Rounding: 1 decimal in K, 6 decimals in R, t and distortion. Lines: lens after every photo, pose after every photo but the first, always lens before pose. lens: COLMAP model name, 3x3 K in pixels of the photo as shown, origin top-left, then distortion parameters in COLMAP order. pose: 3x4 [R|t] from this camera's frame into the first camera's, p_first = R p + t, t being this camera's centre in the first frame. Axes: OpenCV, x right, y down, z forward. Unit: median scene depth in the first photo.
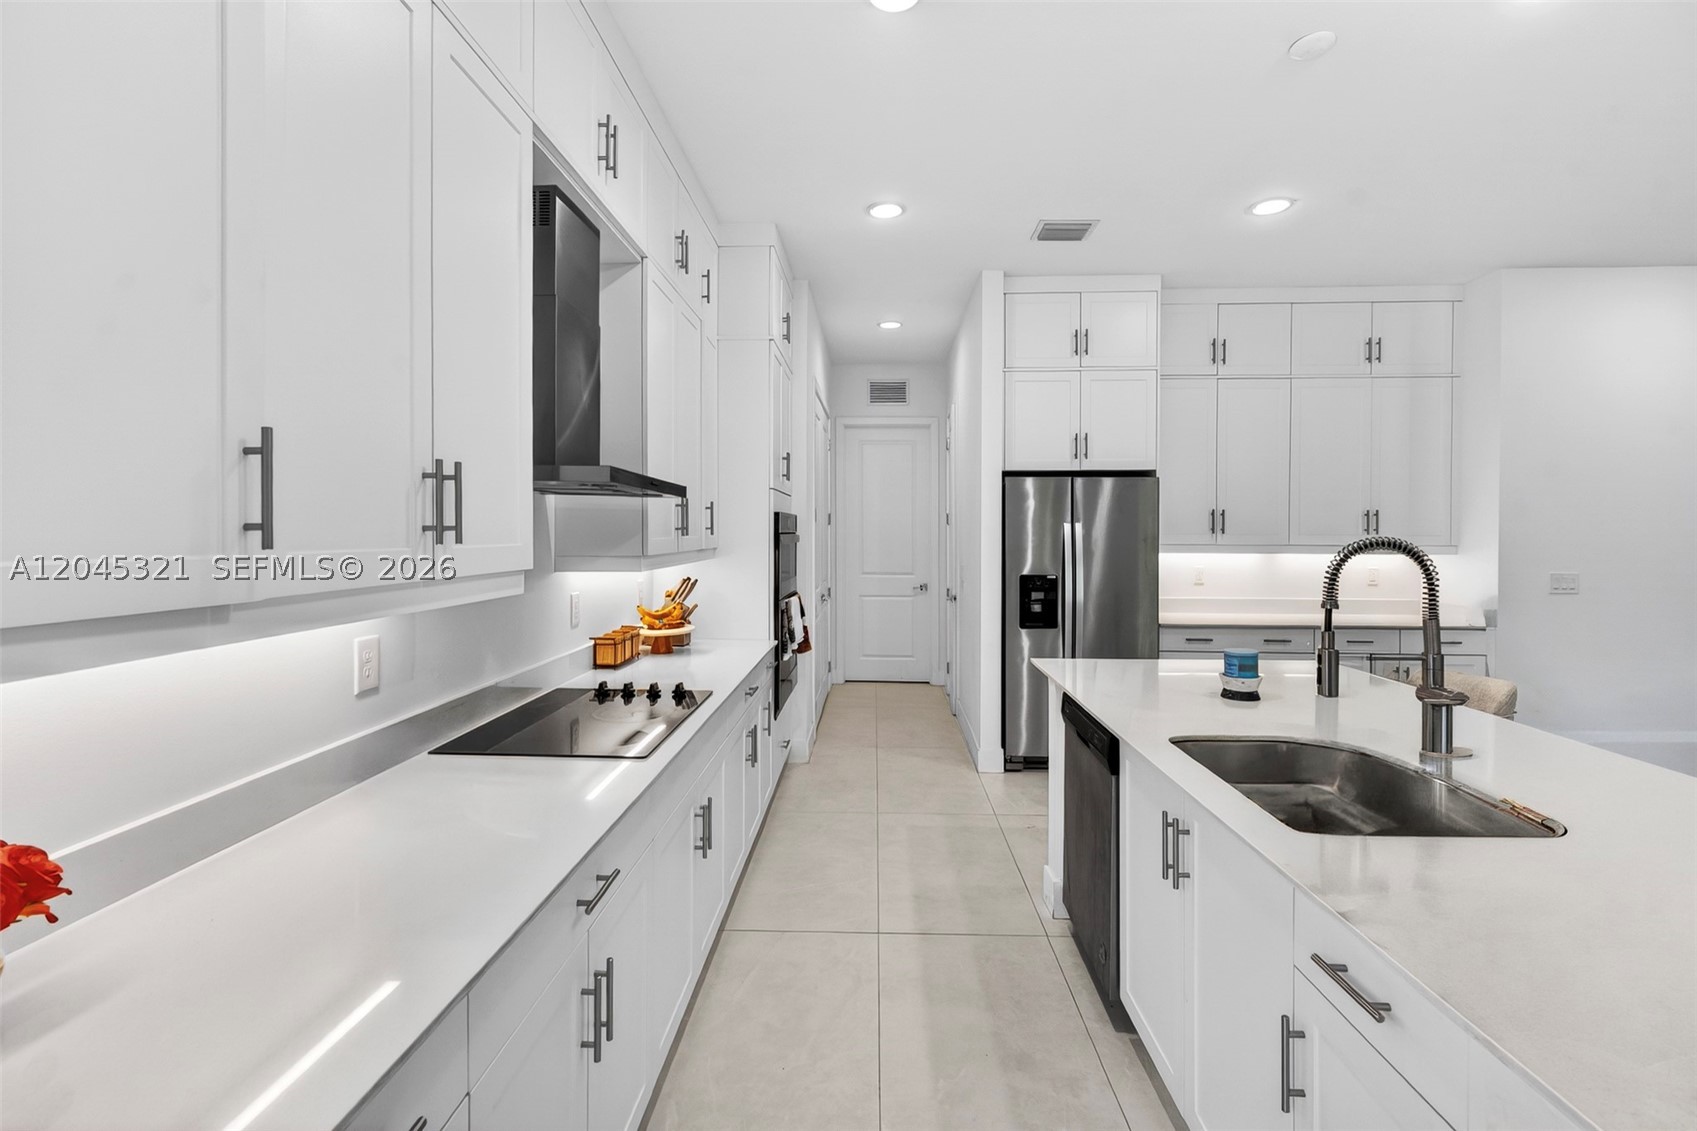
lens RADIAL K [[785.2, 0, 832.5], [0, 785.2, 533.6], [0, 0, 1]] dist [-0.001367, -0.000142]
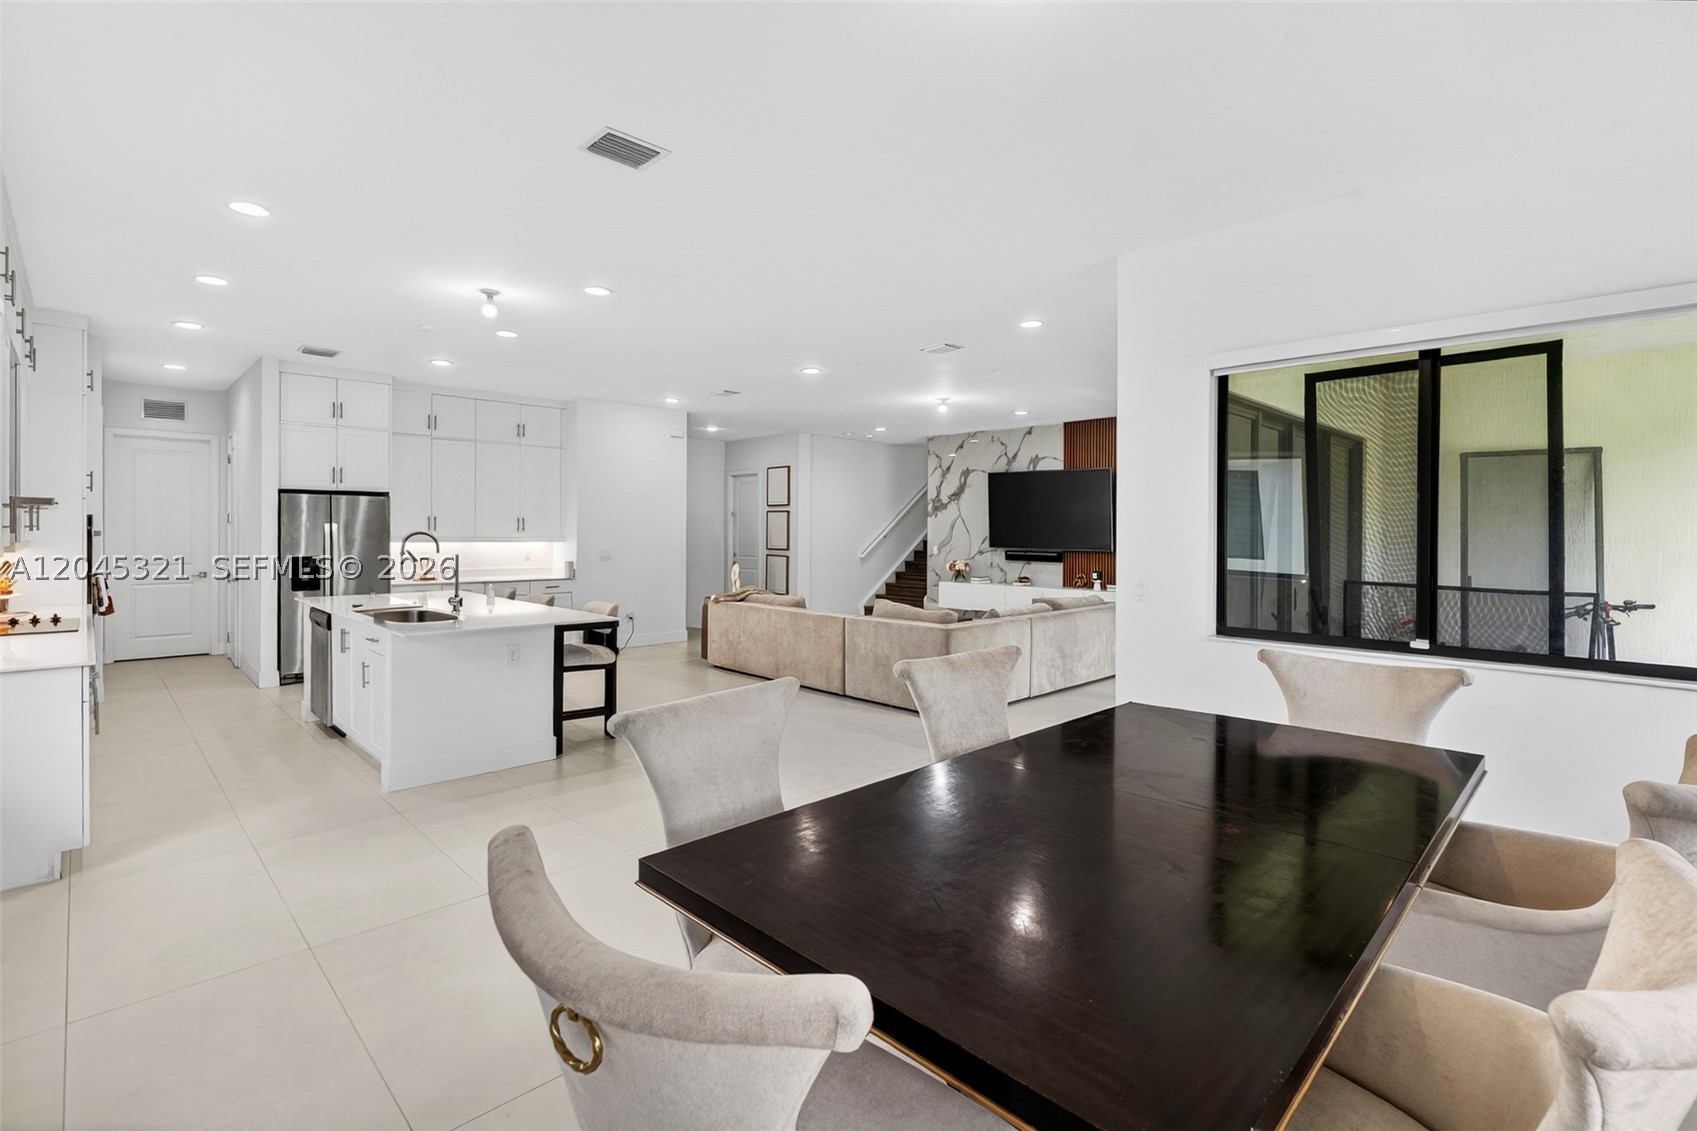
lens RADIAL K [[785.2, 0, 832.5], [0, 785.2, 533.6], [0, 0, 1]] dist [-0.001367, -0.000142]
pose [[0.683290, -0.001626, 0.730145, -0.159321], [-0.002200, 0.999988, 0.004286, -0.002081], [-0.730143, -0.004535, 0.683279, -0.820565]]
